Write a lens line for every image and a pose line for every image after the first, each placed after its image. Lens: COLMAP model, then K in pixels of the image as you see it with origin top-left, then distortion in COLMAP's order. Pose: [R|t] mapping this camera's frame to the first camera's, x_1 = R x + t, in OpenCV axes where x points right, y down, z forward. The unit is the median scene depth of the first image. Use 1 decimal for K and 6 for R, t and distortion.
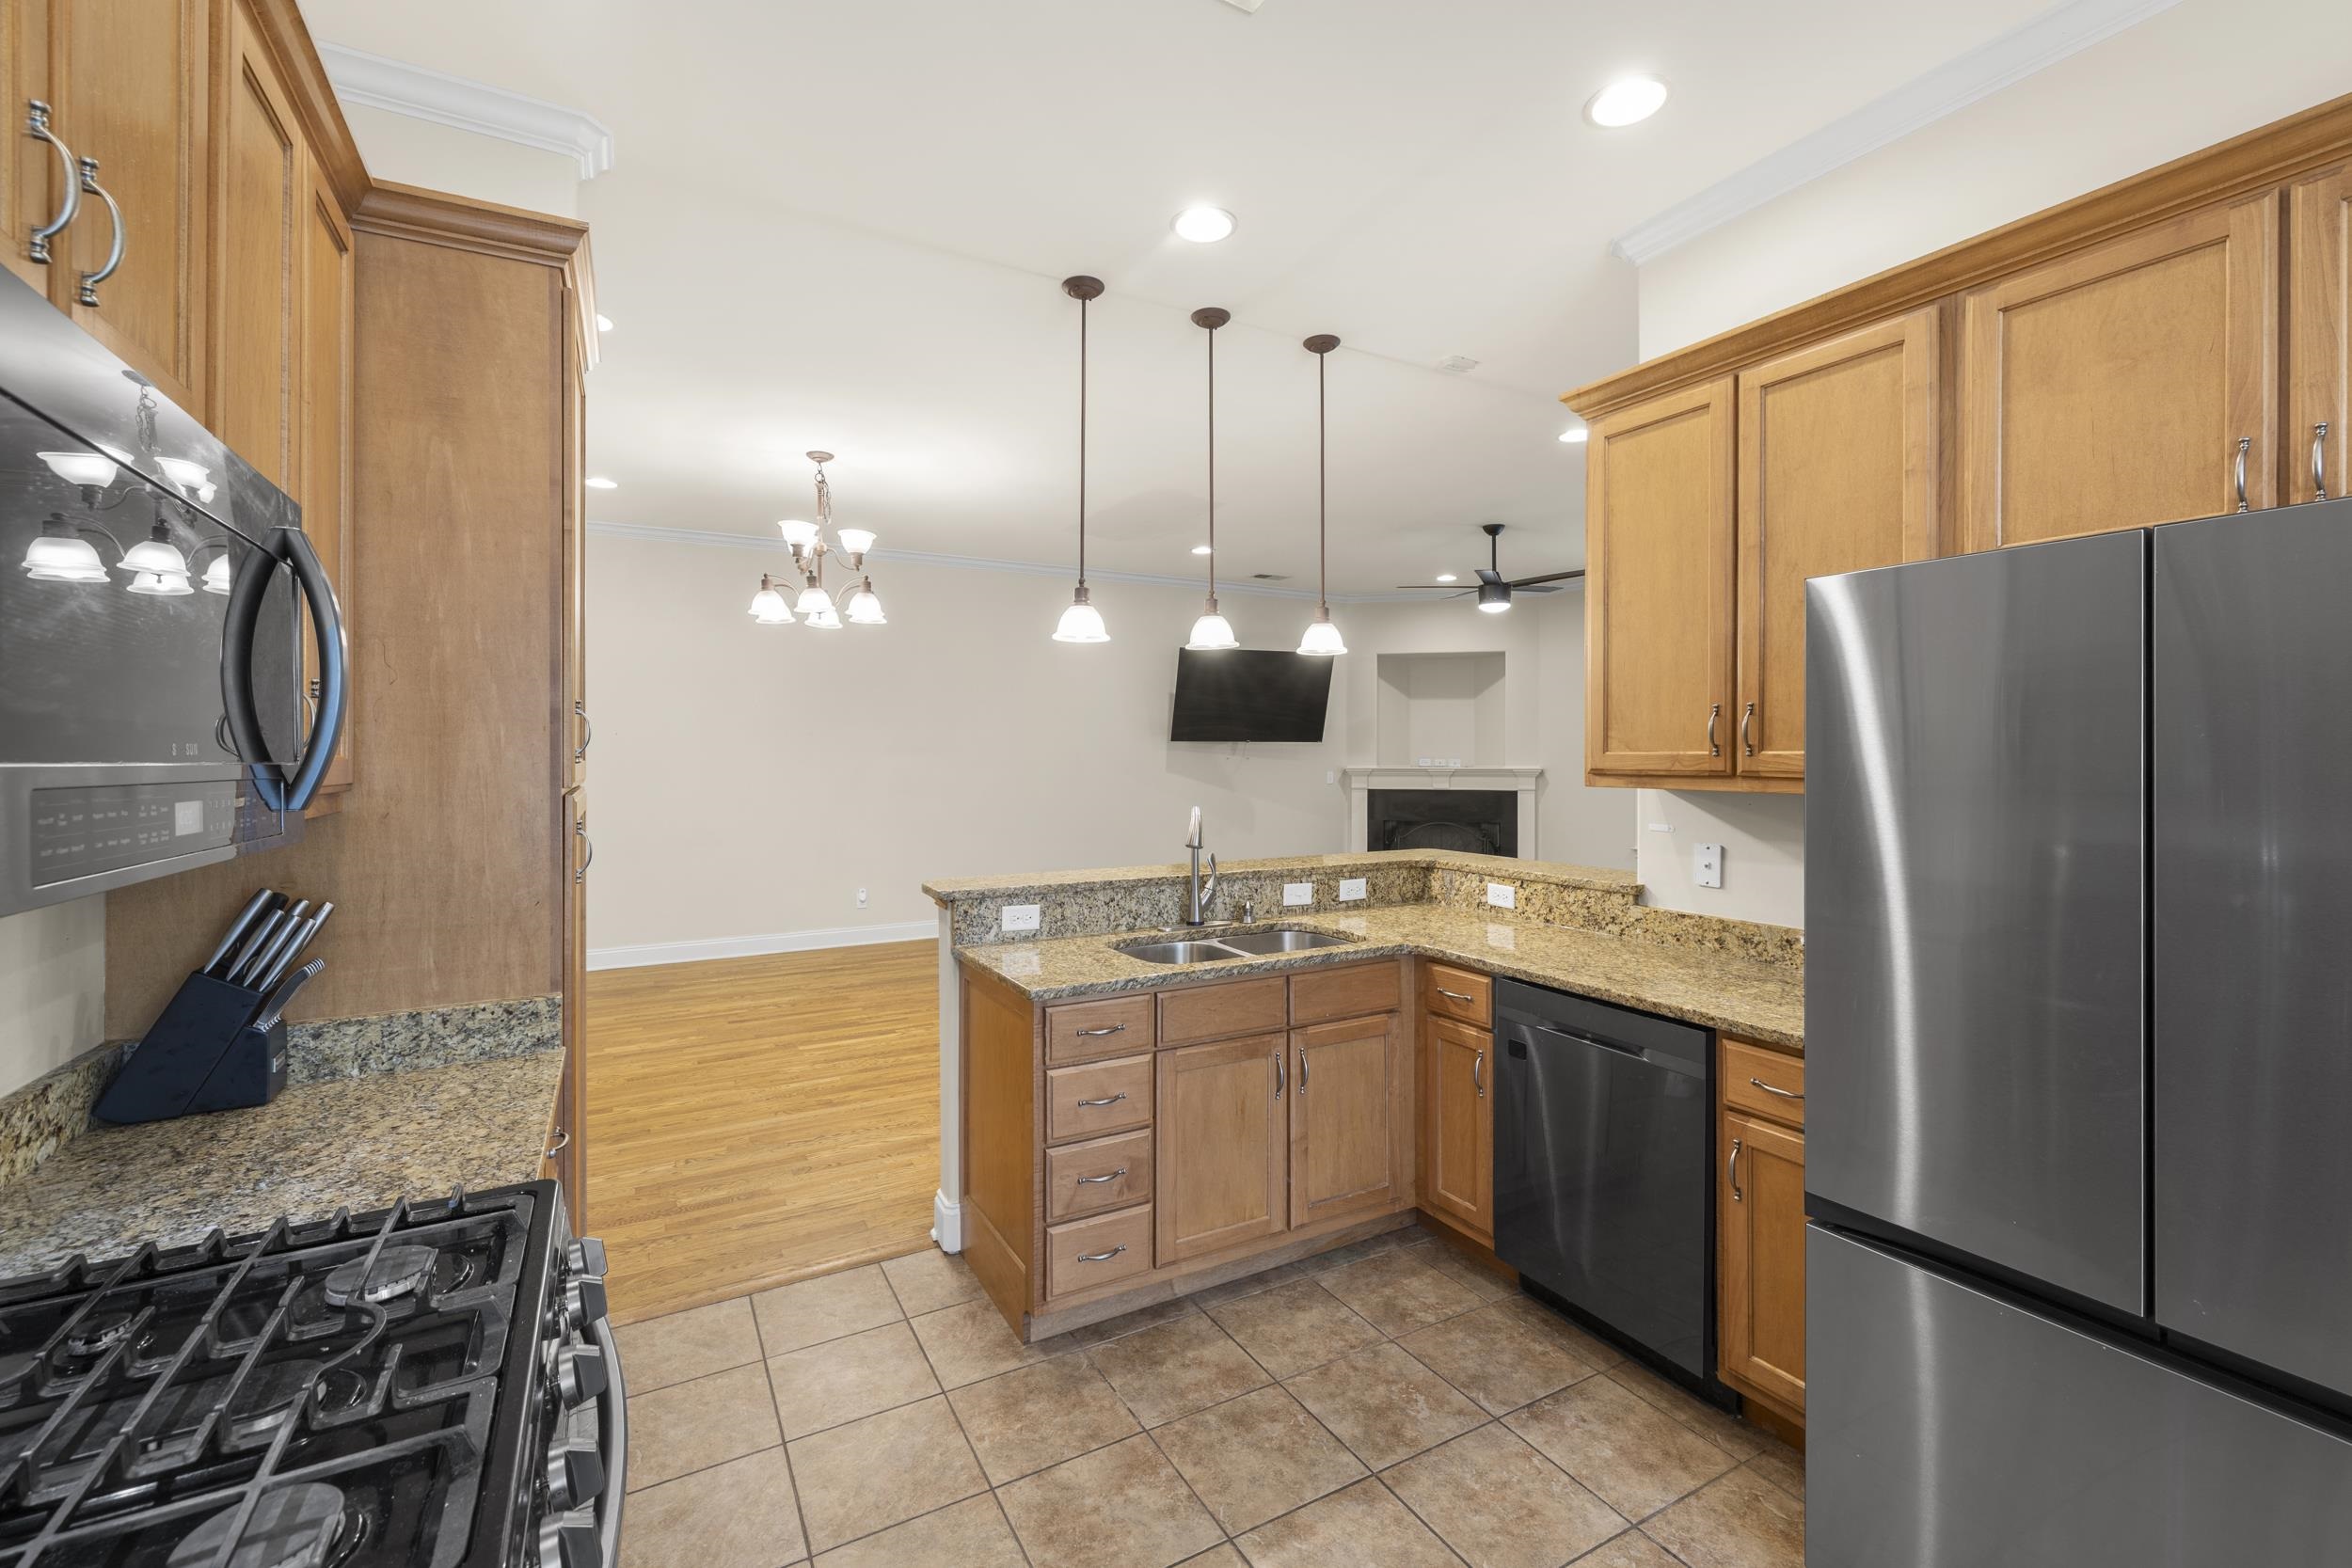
lens RADIAL K [[1004.3, 0, 1178.2], [0, 1004.3, 753.5], [0, 0, 1]] dist [0.000200, -0.000191]
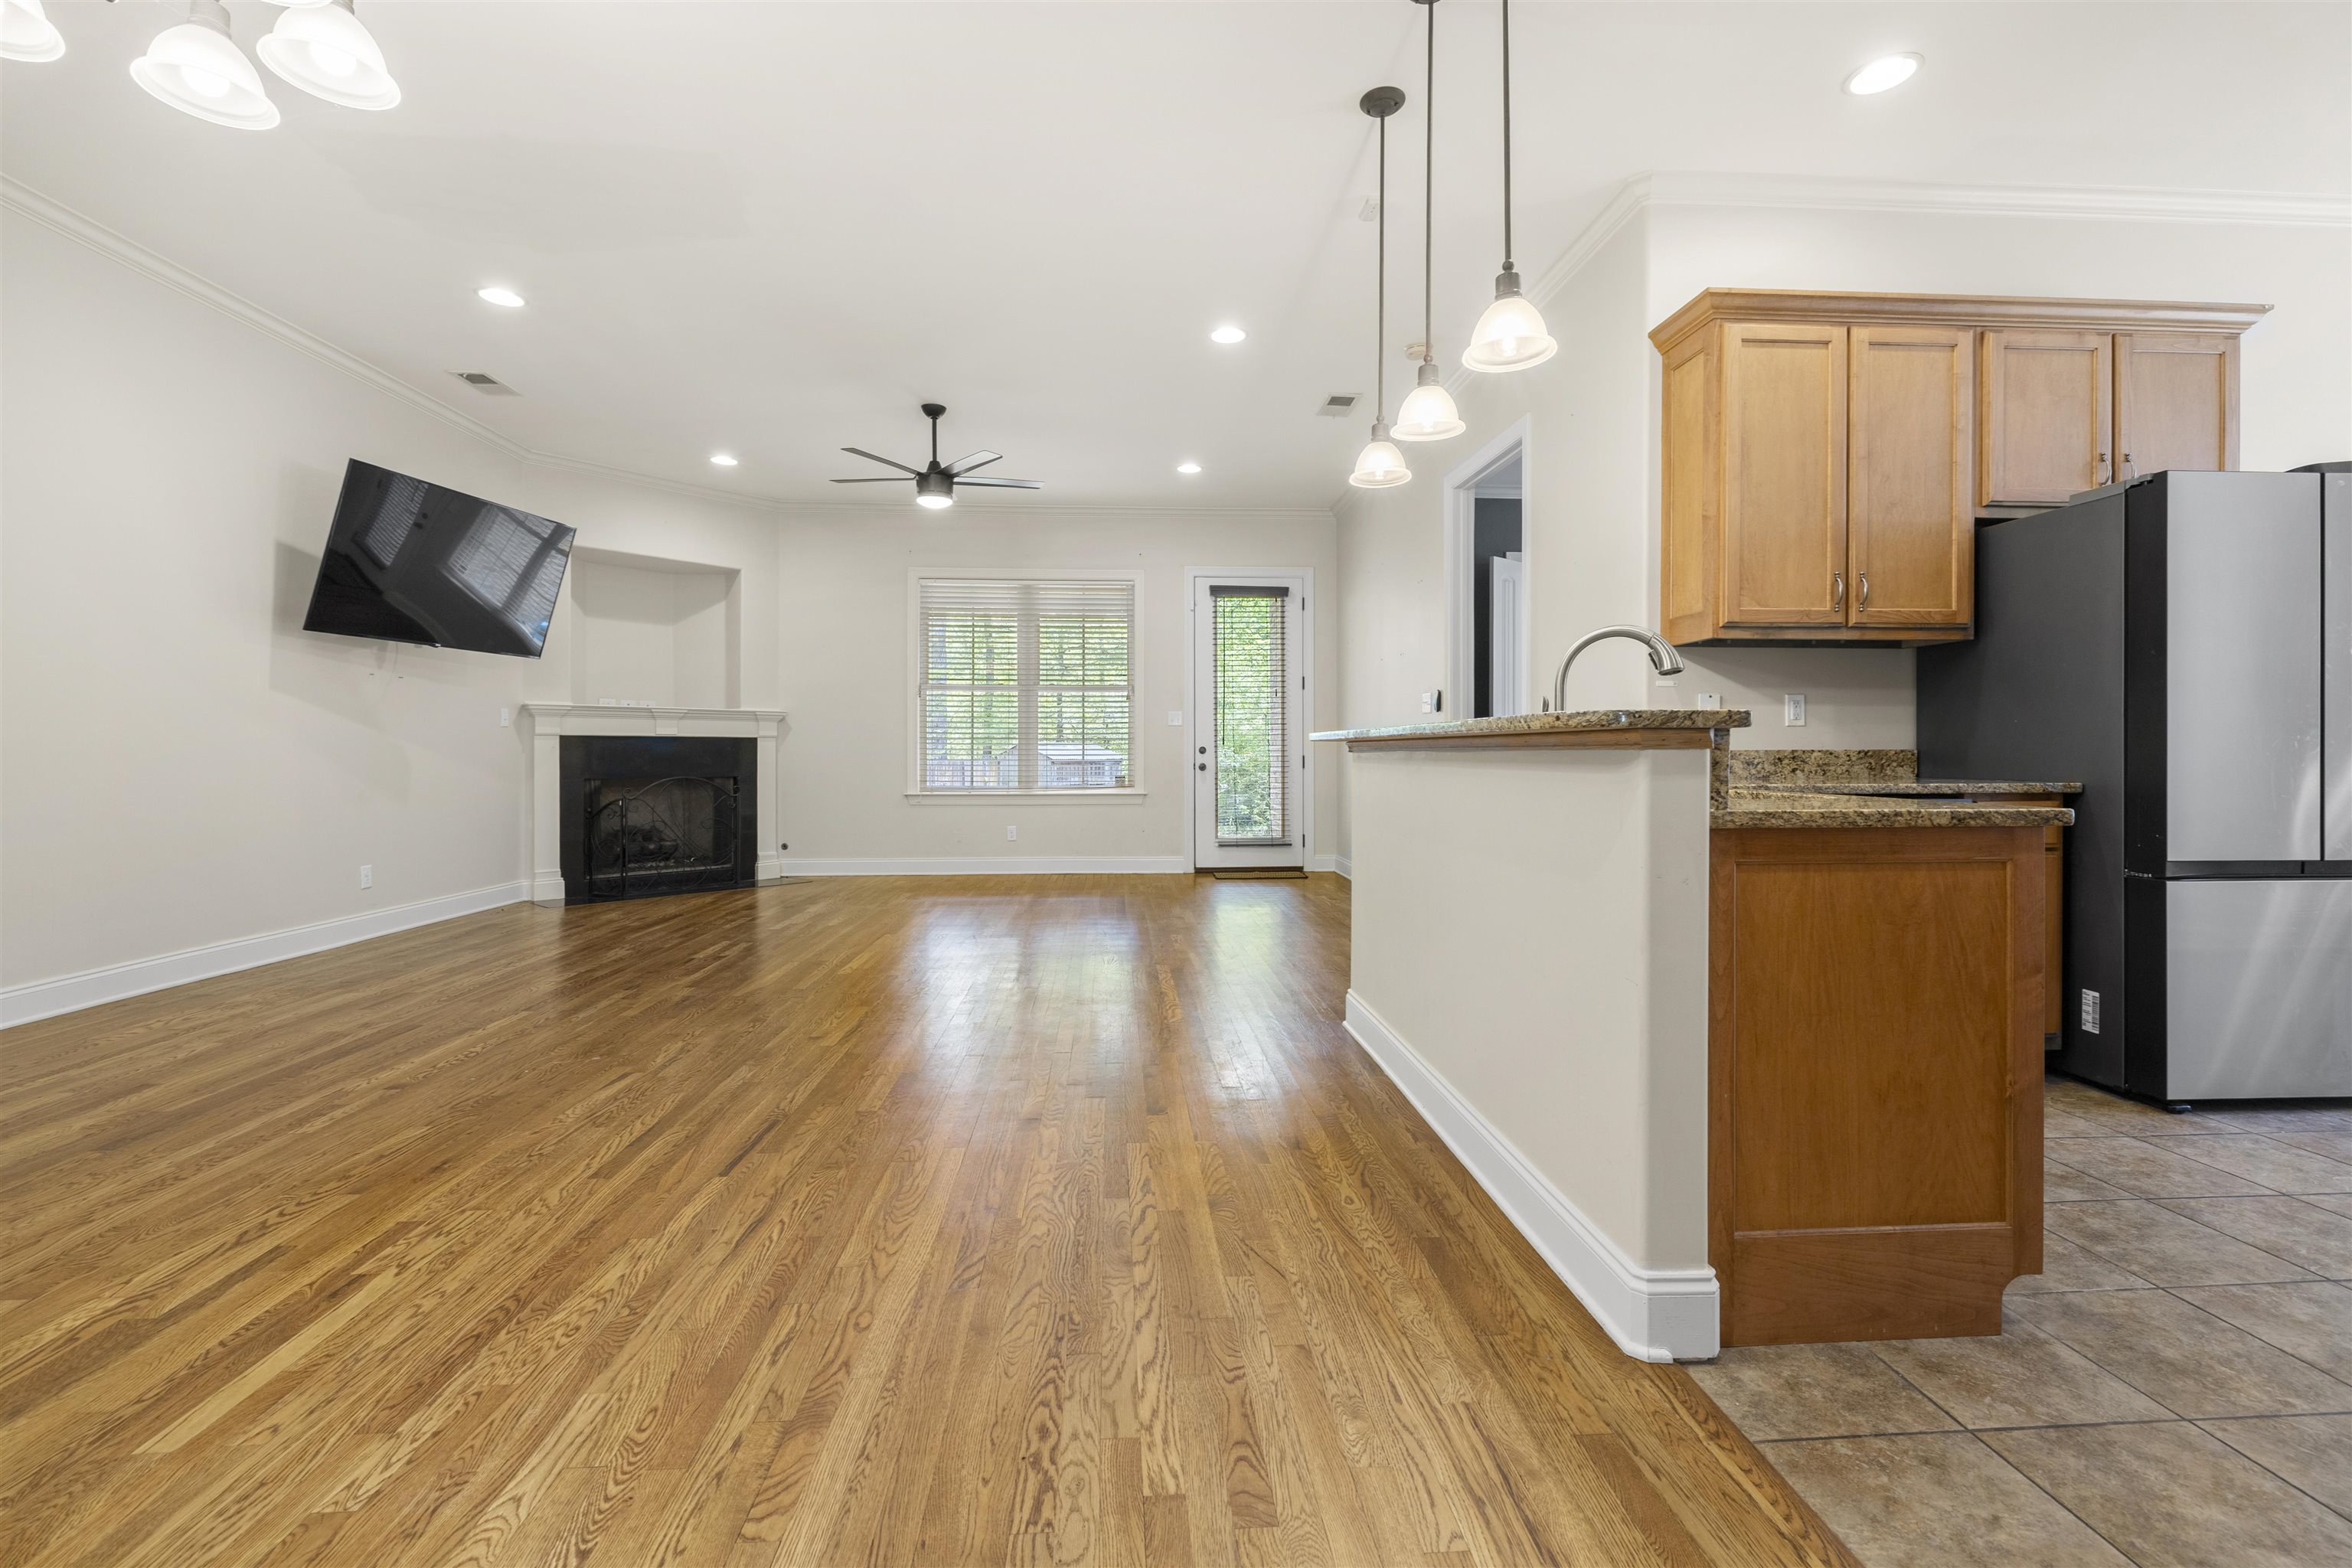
lens RADIAL K [[1004.4, 0, 1178.2], [0, 1004.4, 753.5], [0, 0, 1]] dist [0.000200, -0.000191]
pose [[0.425804, -0.001658, 0.904814, -0.569811], [0.001030, 0.999999, 0.001347, 0.103845], [-0.904815, 0.000359, 0.425805, 0.679325]]
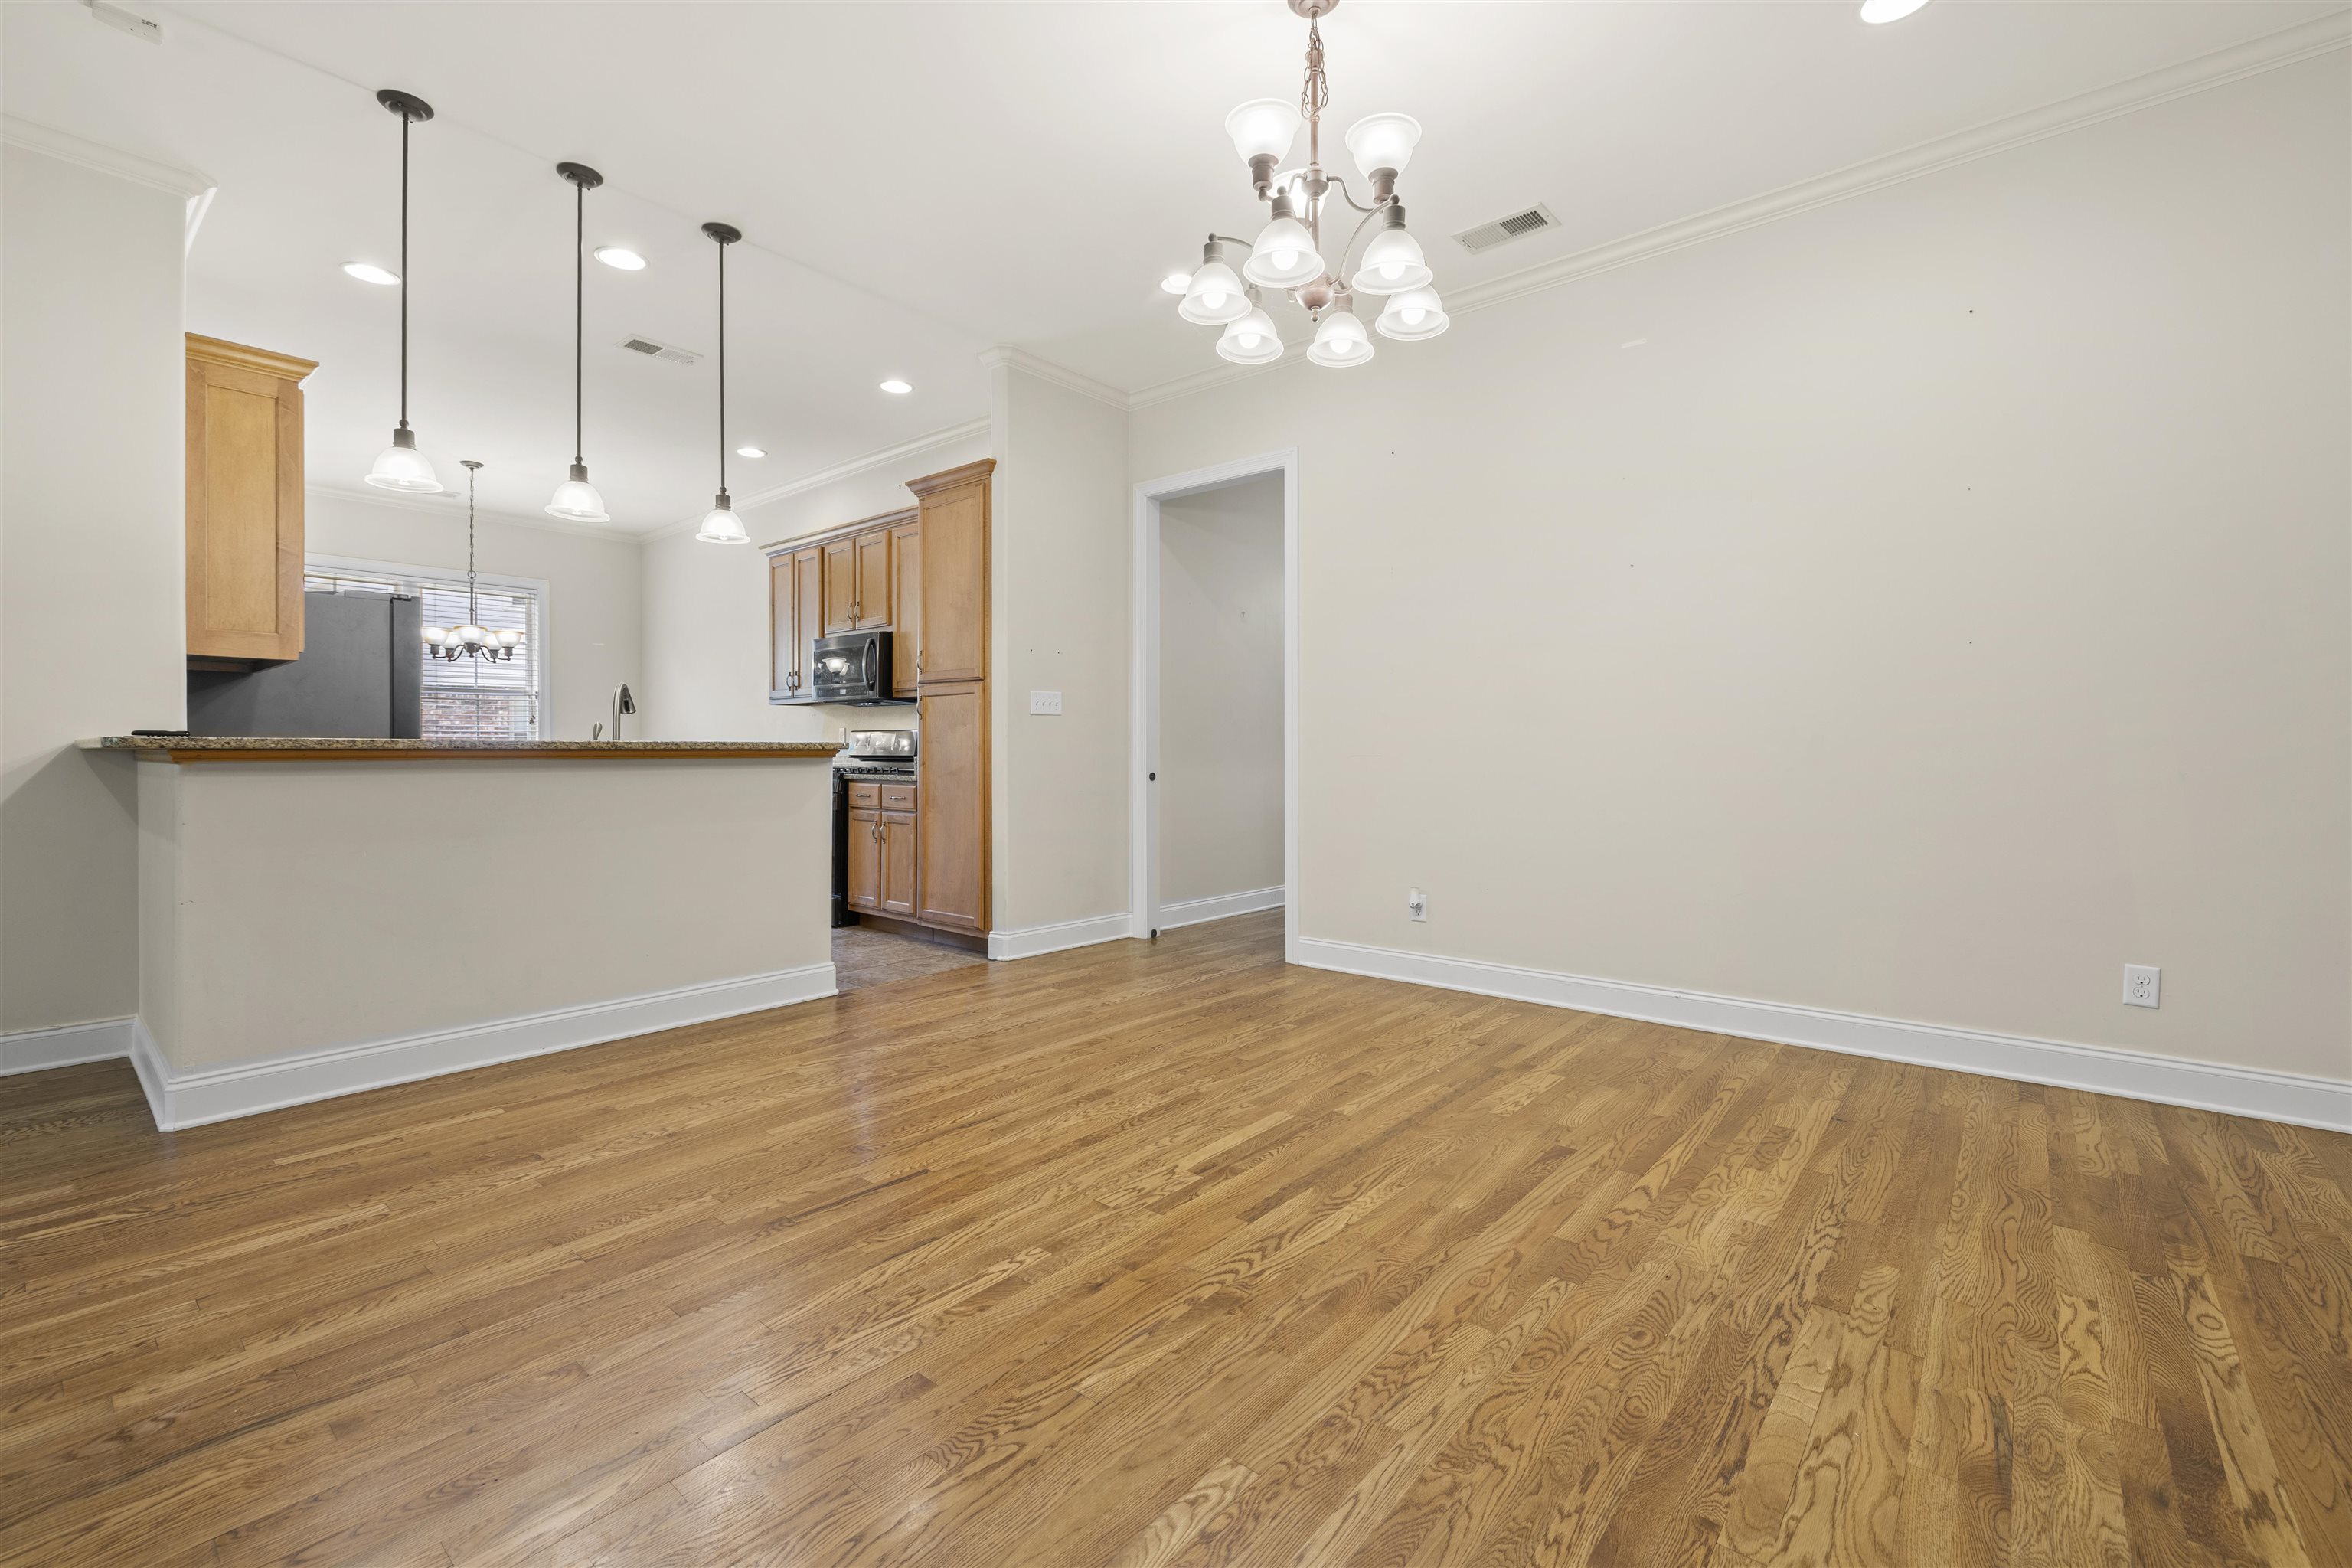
lens RADIAL K [[1004.4, 0, 1178.2], [0, 1004.4, 753.5], [0, 0, 1]] dist [0.000200, -0.000191]
pose [[-0.933368, 0.001026, -0.358920, -0.126254], [-0.000075, 0.999995, 0.003054, 0.096510], [0.358922, 0.002878, -0.933363, 1.681356]]
